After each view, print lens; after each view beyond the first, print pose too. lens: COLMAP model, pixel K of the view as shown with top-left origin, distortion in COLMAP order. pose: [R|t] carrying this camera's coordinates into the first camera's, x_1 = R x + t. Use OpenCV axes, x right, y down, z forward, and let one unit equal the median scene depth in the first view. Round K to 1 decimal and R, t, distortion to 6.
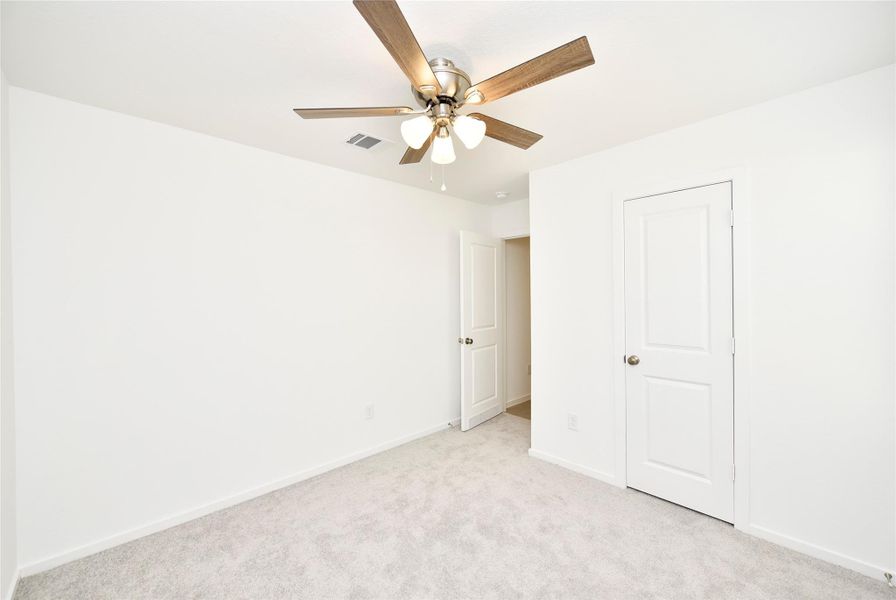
lens RADIAL K [[375.5, 0, 449.1], [0, 375.5, 293.6], [0, 0, 1]] dist [-0.000767, -0.000108]
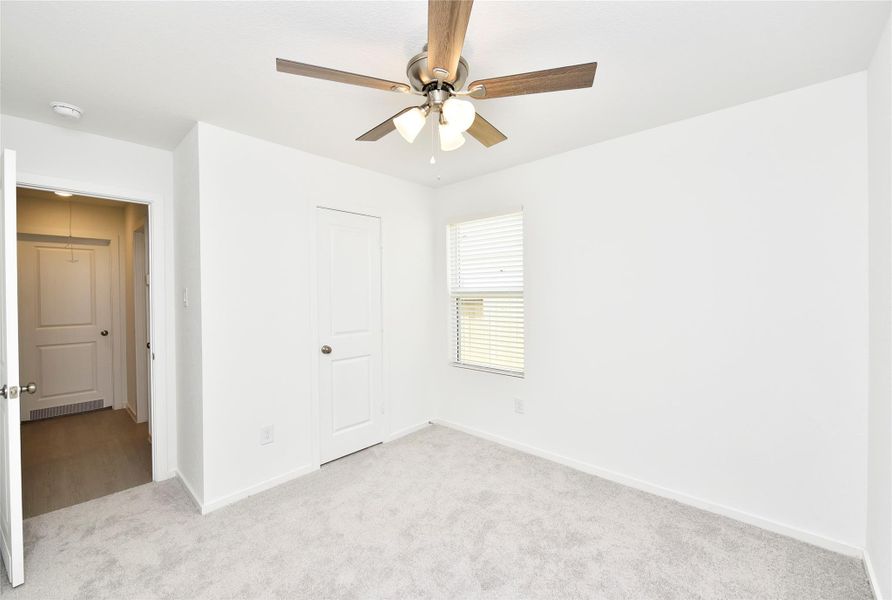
lens RADIAL K [[370.4, 0, 446.1], [0, 370.4, 295.1], [0, 0, 1]] dist [0.010306, -0.000100]
pose [[-0.079476, 0.006219, 0.996817, -0.693005], [0.007025, 0.999959, -0.005678, 0.022027], [-0.996812, 0.006552, -0.079516, 0.759106]]
